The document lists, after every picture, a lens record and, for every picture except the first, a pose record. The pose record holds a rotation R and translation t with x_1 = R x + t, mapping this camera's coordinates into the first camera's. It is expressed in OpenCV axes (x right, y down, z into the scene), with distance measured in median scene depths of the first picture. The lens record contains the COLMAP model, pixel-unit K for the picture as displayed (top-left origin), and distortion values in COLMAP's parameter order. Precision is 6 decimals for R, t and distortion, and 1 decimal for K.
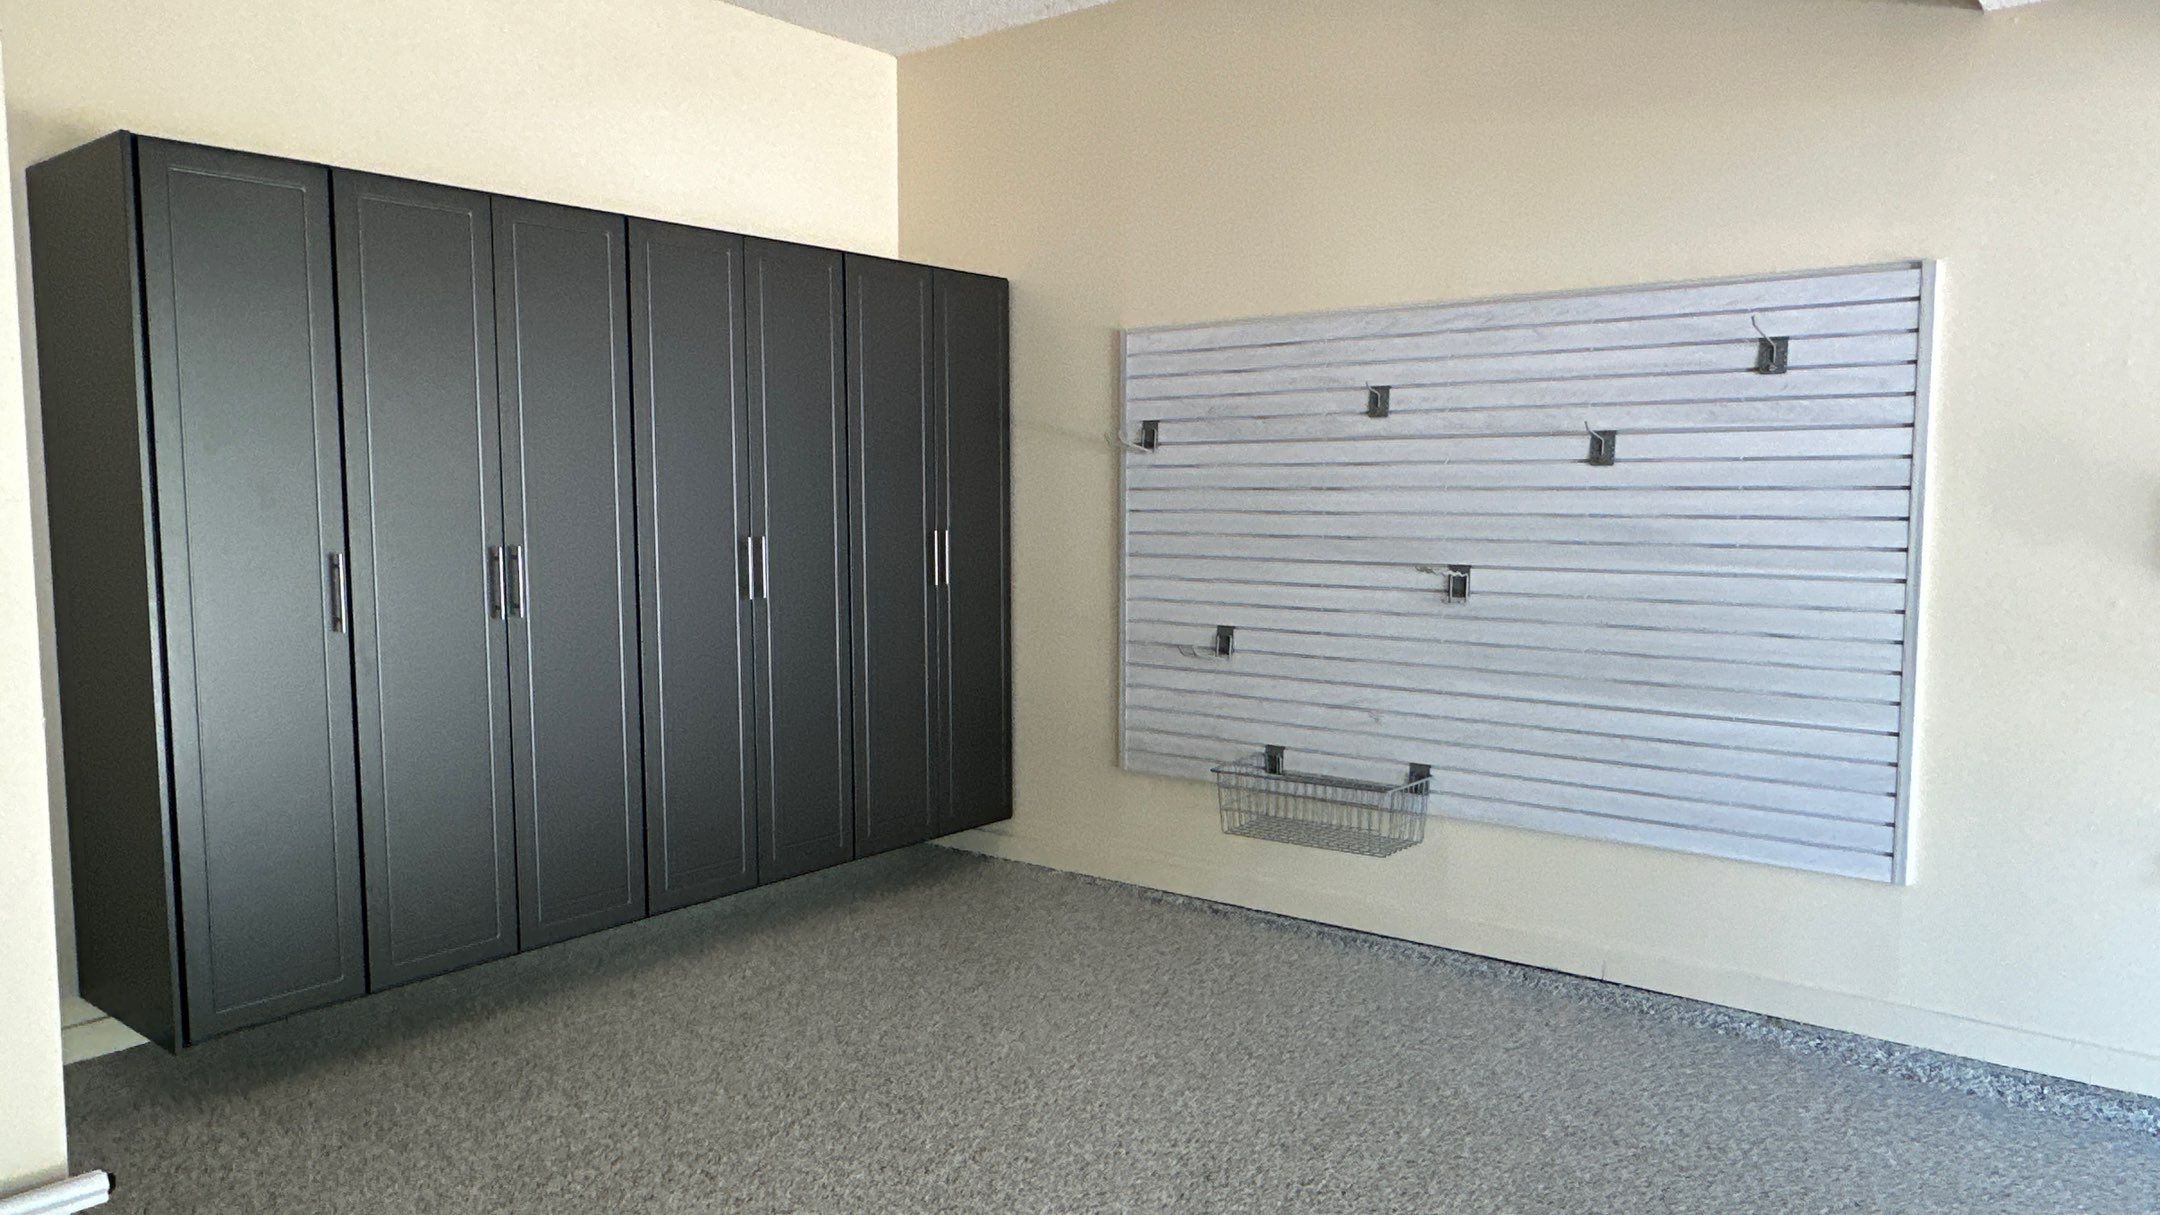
lens RADIAL K [[1436.9, 0, 1085.9], [0, 1436.9, 608.9], [0, 0, 1]] dist [-0.004682, 0.000736]
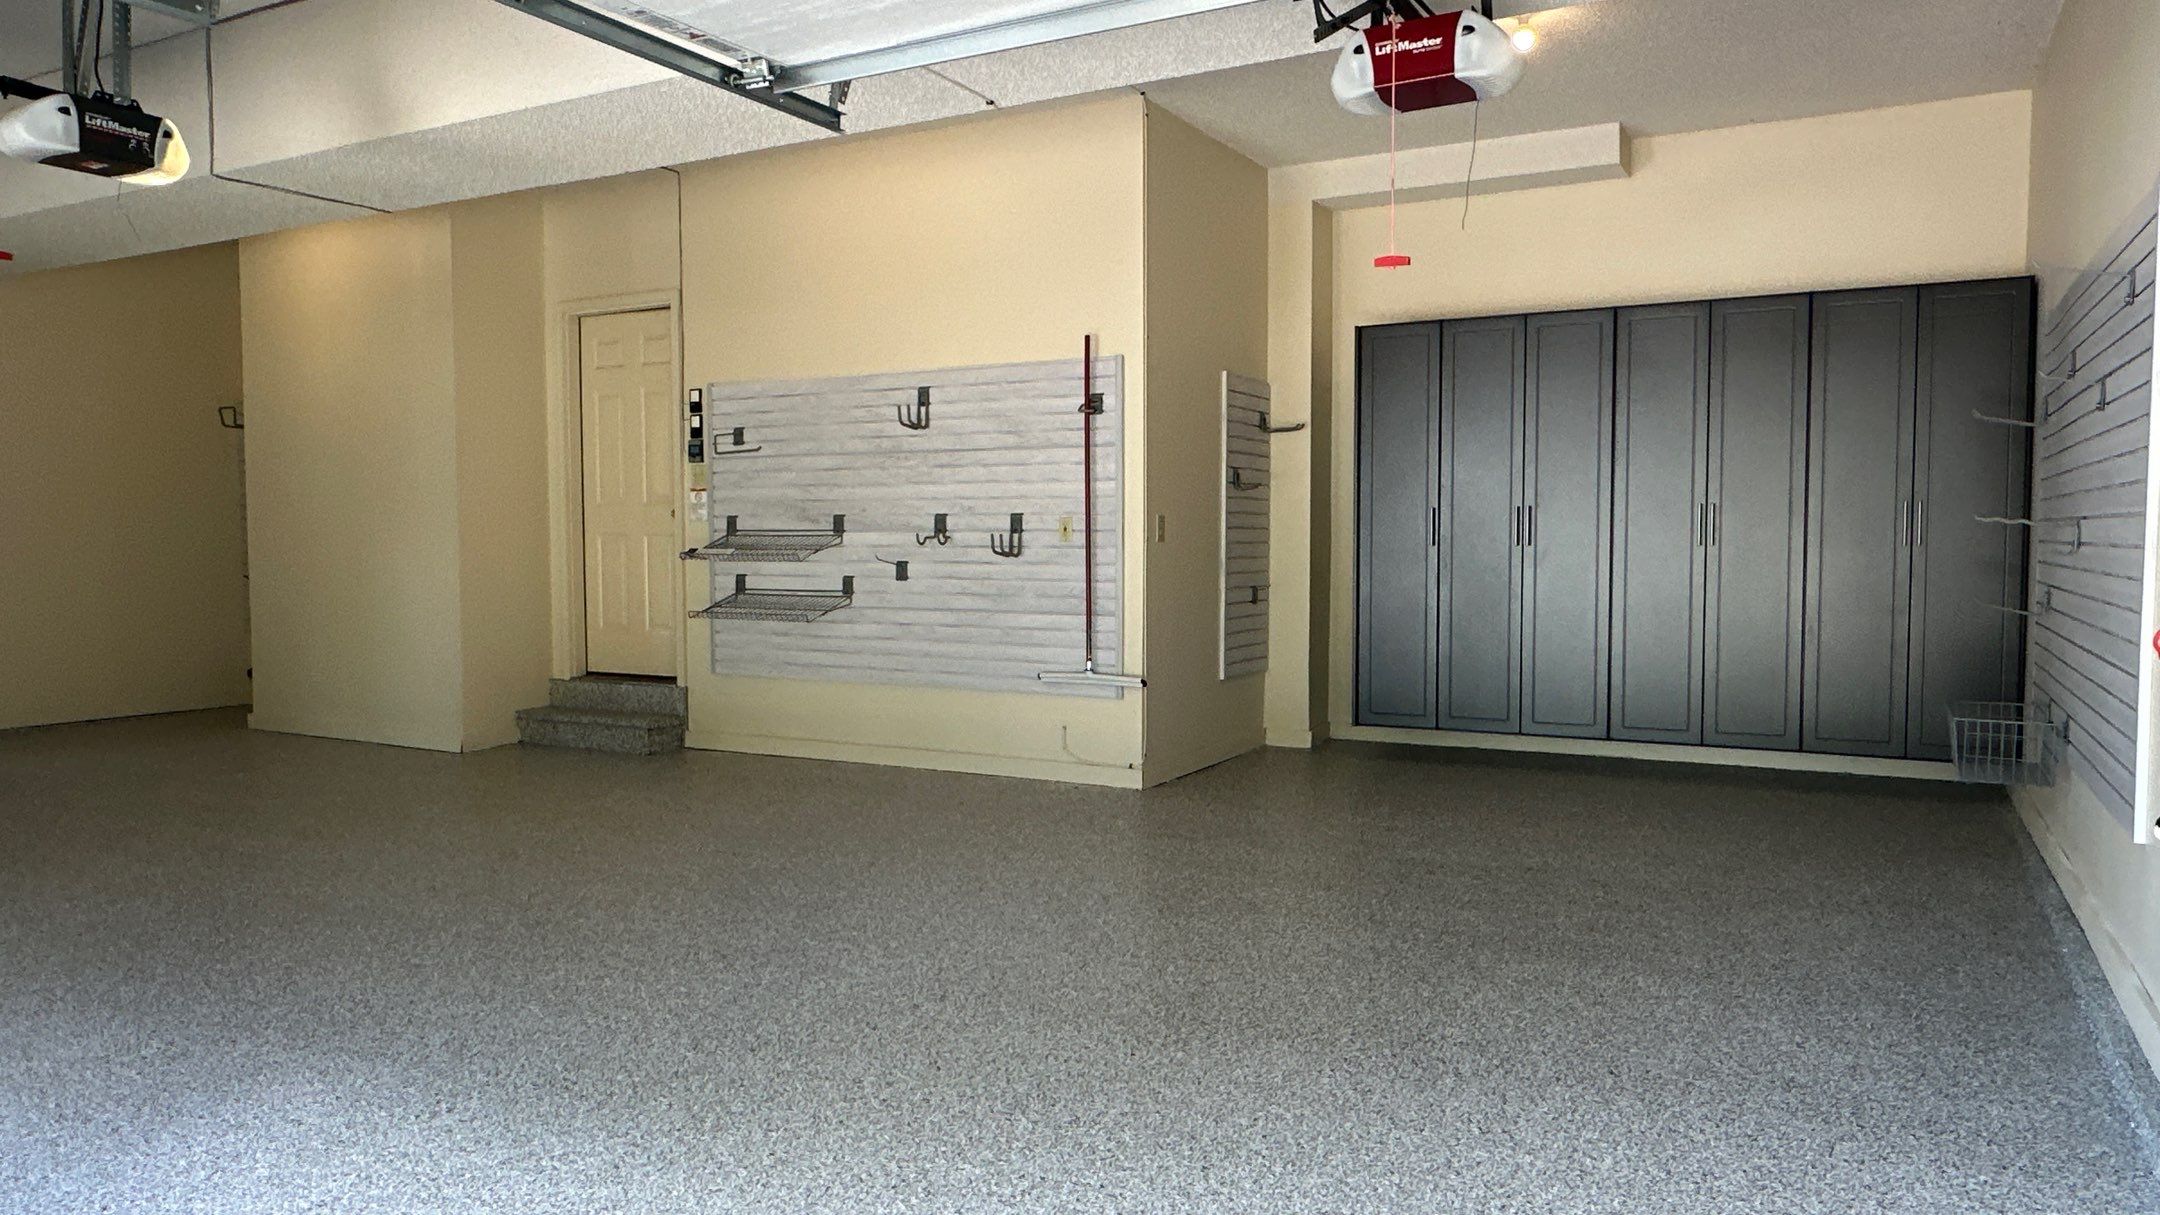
lens RADIAL K [[1436.9, 0, 1085.7], [0, 1436.9, 607.2], [0, 0, 1]] dist [-0.004682, 0.000736]
pose [[0.166075, 0.052659, -0.984706, 1.296945], [-0.082225, 0.995835, 0.039387, 0.057904], [0.982679, 0.074426, 0.169713, 0.156925]]
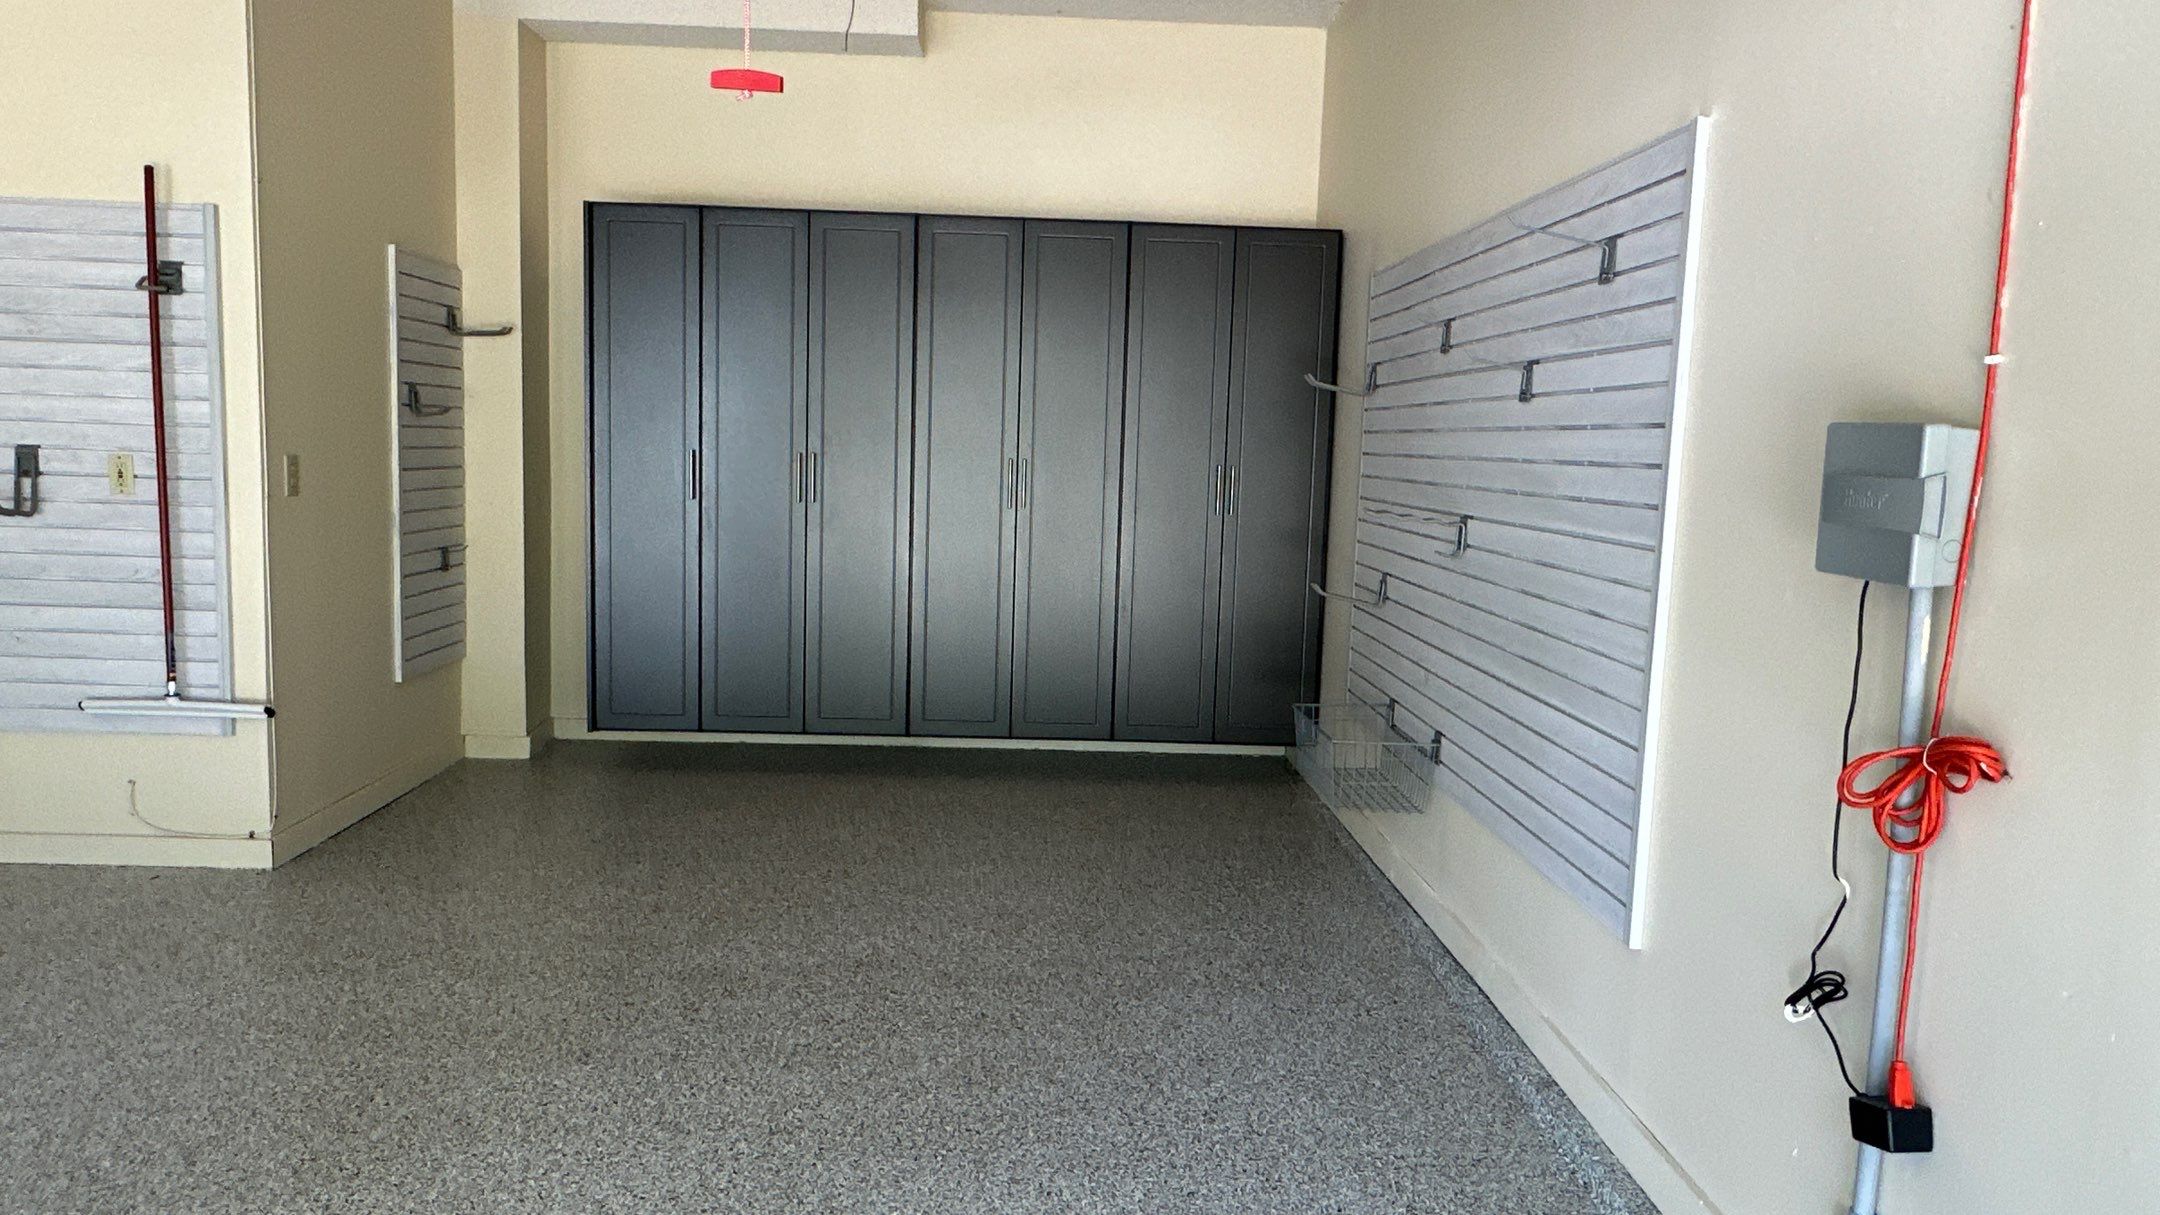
lens RADIAL K [[1436.9, 0, 1084.9], [0, 1436.9, 609.3], [0, 0, 1]] dist [-0.004682, 0.000736]
pose [[0.650194, 0.112346, -0.751416, 0.891671], [-0.099255, 0.993091, 0.062594, -0.004951], [0.753257, 0.033884, 0.656853, 0.259515]]
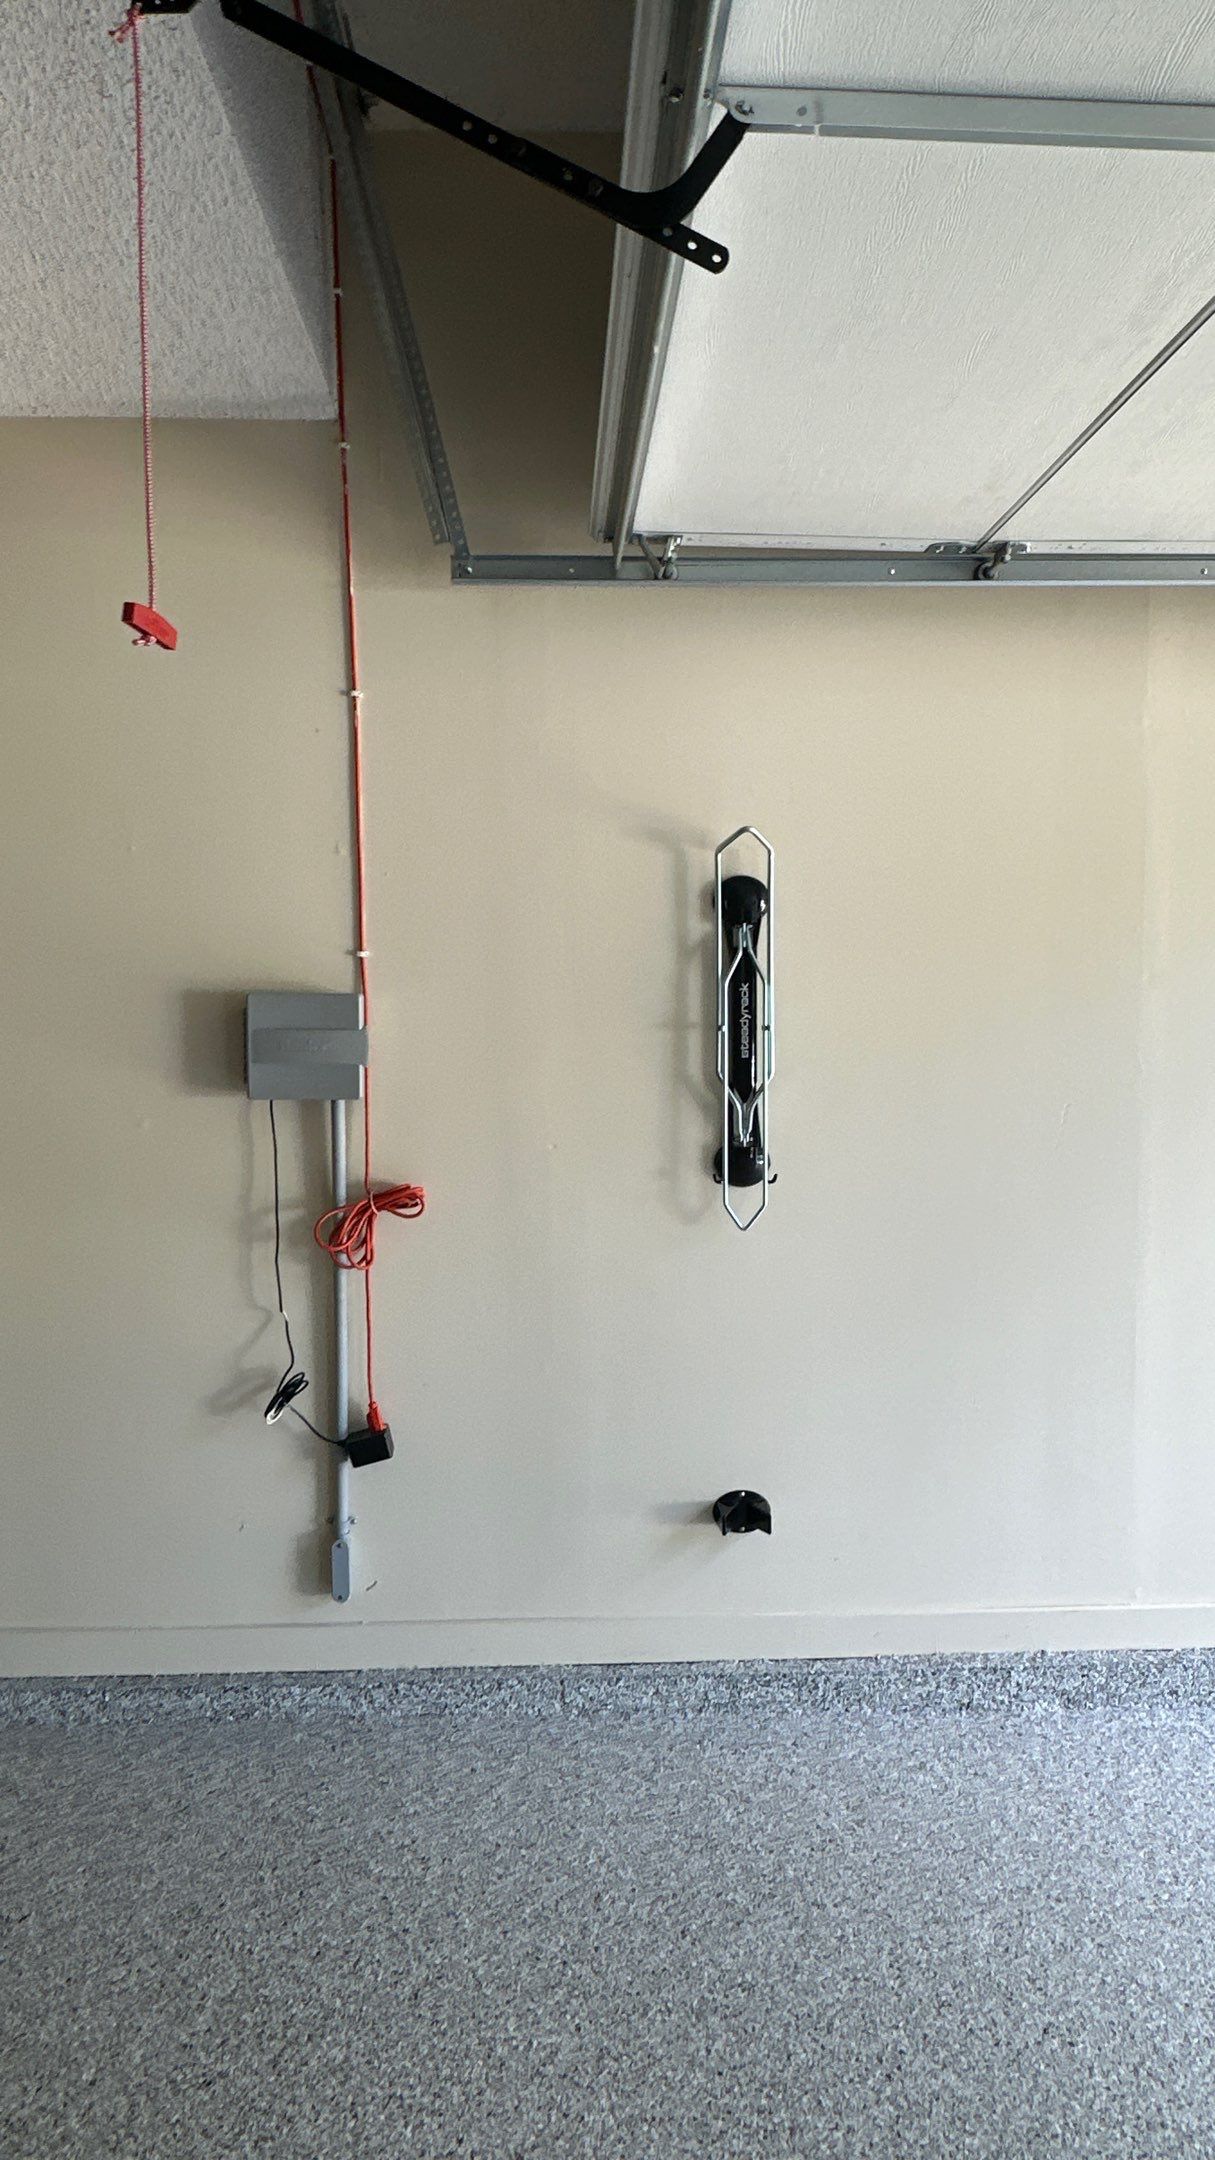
lens RADIAL K [[1436.9, 0, 610.6], [0, 1436.9, 1087.6], [0, 0, 1]] dist [-0.004682, 0.000736]
pose [[0.757255, -0.045338, 0.651543, 0.319820], [0.057509, 0.998341, 0.002630, -0.010090], [-0.650582, 0.035478, 0.758607, 0.129691]]
